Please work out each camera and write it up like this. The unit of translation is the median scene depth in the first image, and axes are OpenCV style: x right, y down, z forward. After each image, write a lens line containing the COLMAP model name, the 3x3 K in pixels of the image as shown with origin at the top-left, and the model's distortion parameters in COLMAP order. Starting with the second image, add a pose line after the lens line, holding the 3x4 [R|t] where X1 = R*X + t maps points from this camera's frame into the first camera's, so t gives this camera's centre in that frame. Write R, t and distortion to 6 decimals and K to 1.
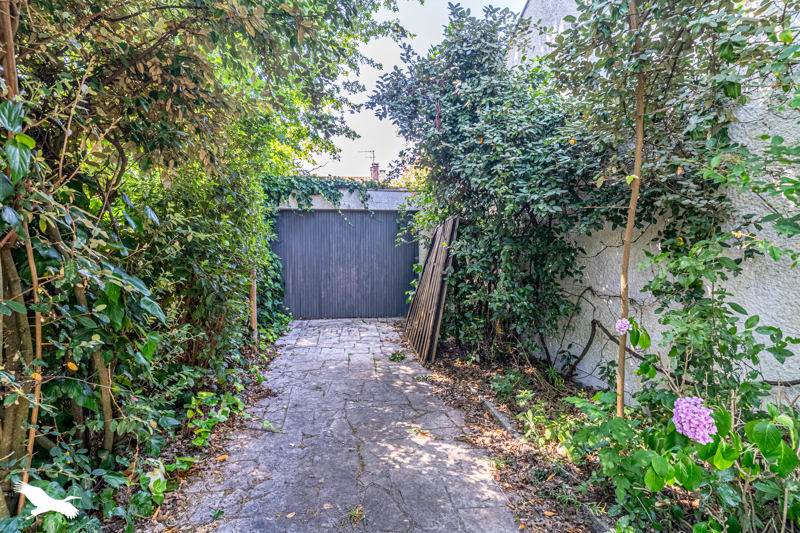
lens RADIAL K [[423.5, 0, 400.0], [0, 423.5, 264.2], [0, 0, 1]] dist [0.005237, 0.000547]
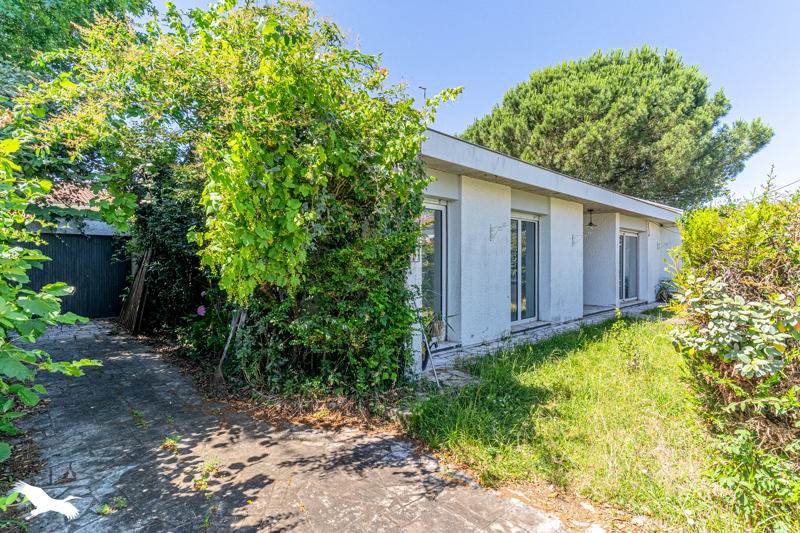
lens RADIAL K [[423.5, 0, 402.5], [0, 423.5, 268.1], [0, 0, 1]] dist [0.005237, 0.000547]
pose [[0.827315, -0.004810, 0.561718, -0.000908], [0.013595, 0.999842, -0.011462, 0.001844], [-0.561574, 0.017119, 0.827249, -0.641174]]
